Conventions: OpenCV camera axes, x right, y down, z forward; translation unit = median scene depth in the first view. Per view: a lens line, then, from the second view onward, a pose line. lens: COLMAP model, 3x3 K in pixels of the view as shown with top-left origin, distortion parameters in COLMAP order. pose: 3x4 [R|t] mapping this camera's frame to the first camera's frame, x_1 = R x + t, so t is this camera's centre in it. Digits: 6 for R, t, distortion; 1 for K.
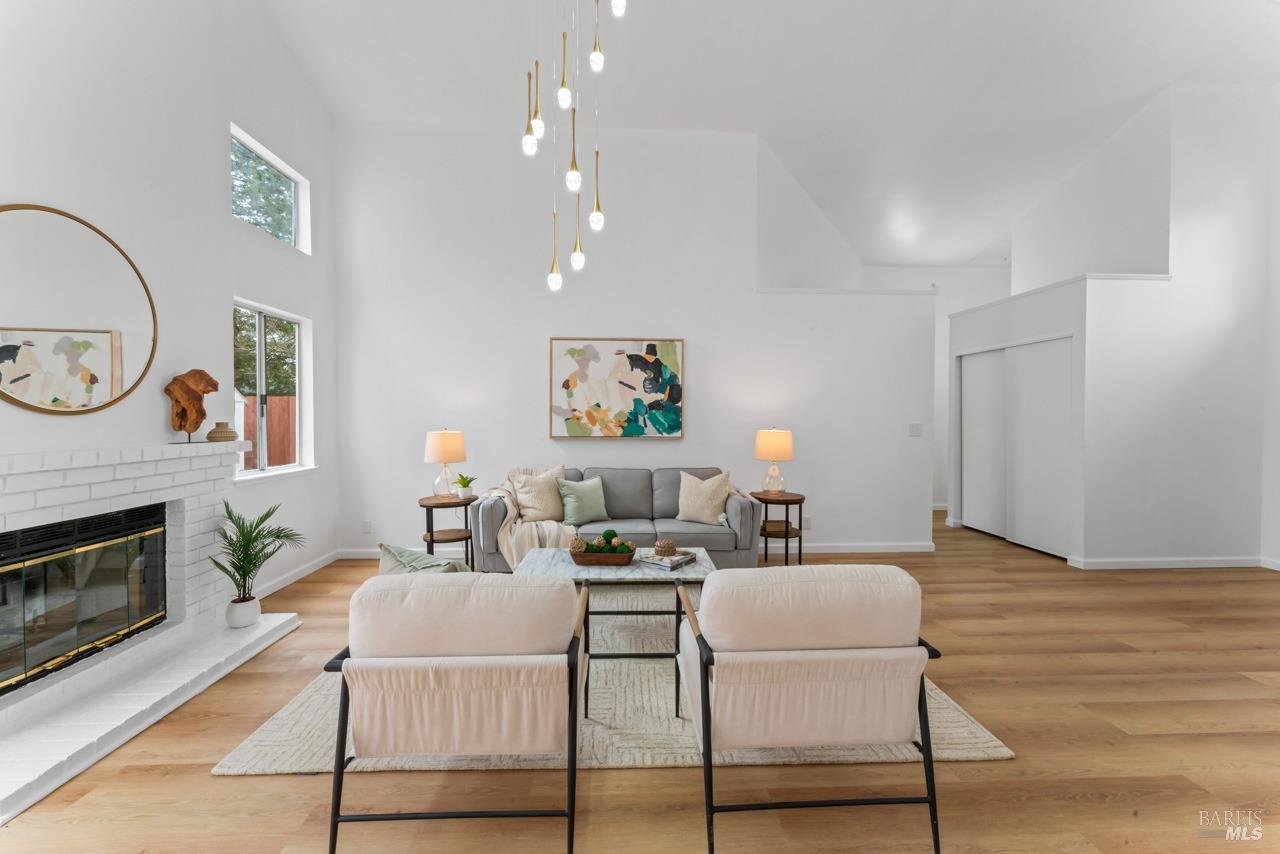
lens RADIAL K [[518.3, 0, 638.2], [0, 518.3, 424.1], [0, 0, 1]] dist [0.000959, -0.000052]
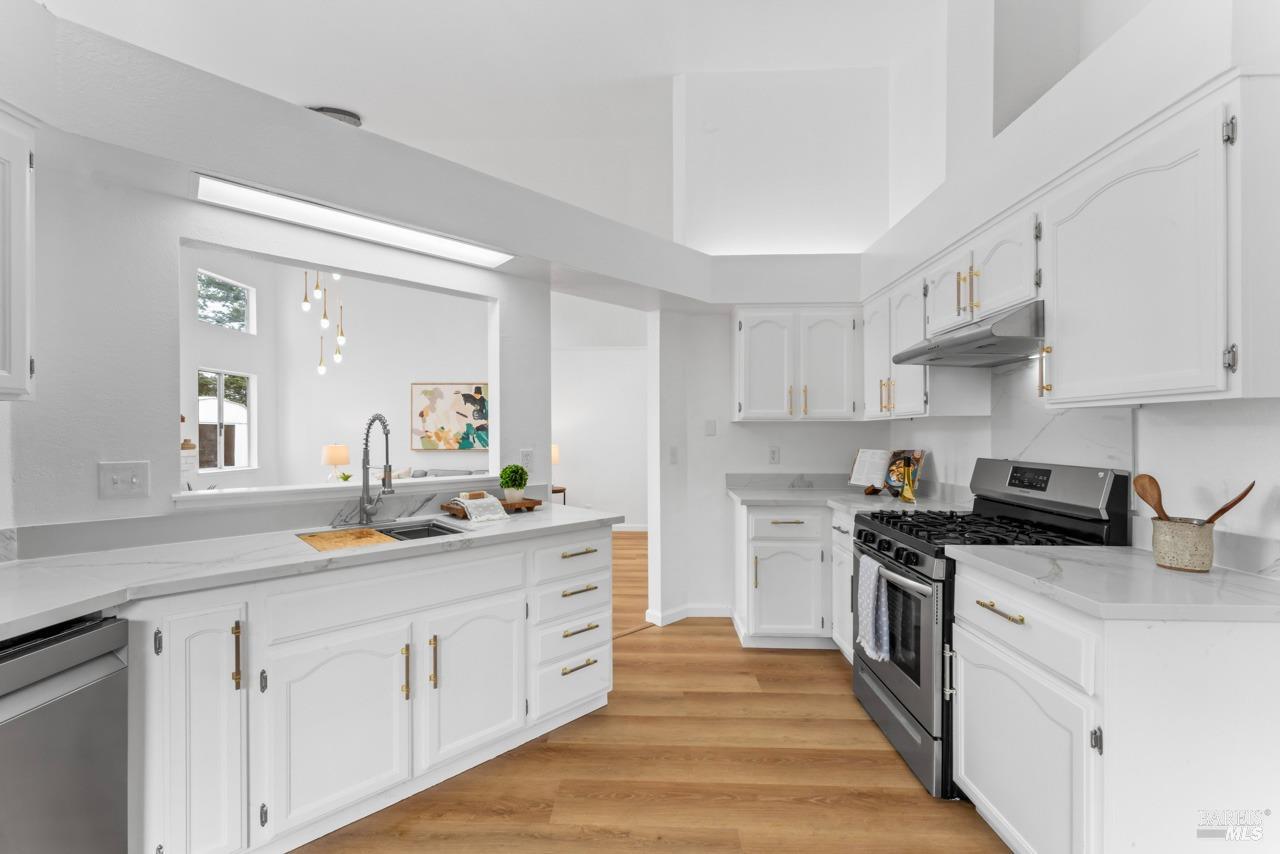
lens RADIAL K [[518.3, 0, 622.9], [0, 518.3, 442.3], [0, 0, 1]] dist [0.000959, -0.000052]
pose [[0.996718, 0.001463, -0.080940, 0.561239], [-0.001357, 0.999998, 0.001362, 0.001877], [0.080942, -0.001248, 0.996718, -0.444919]]
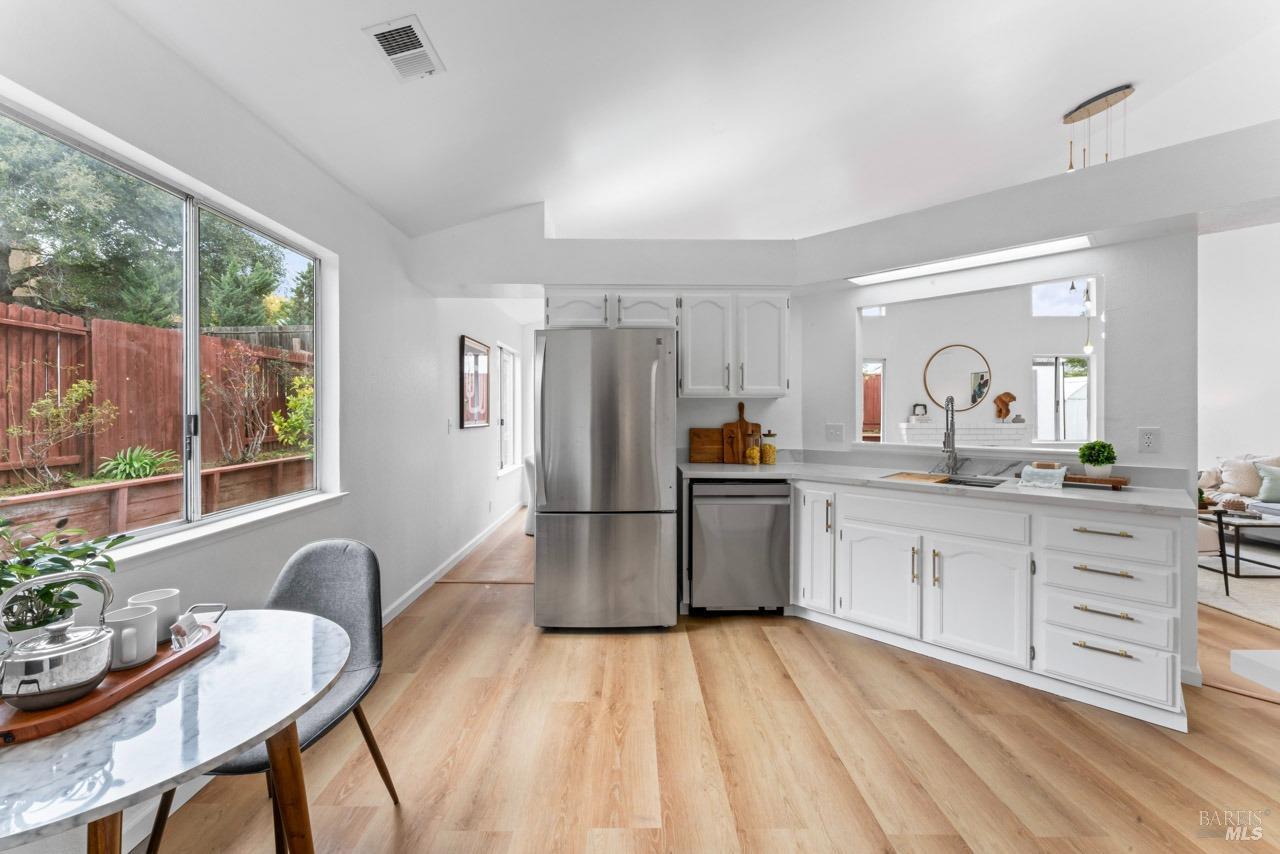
lens RADIAL K [[518.3, 0, 640.7], [0, 518.3, 417.3], [0, 0, 1]] dist [0.000959, -0.000052]
pose [[-0.034050, 0.011518, -0.999354, 0.984214], [-0.012427, 0.999851, 0.011947, 0.001055], [0.999343, 0.012826, -0.033902, -0.366074]]
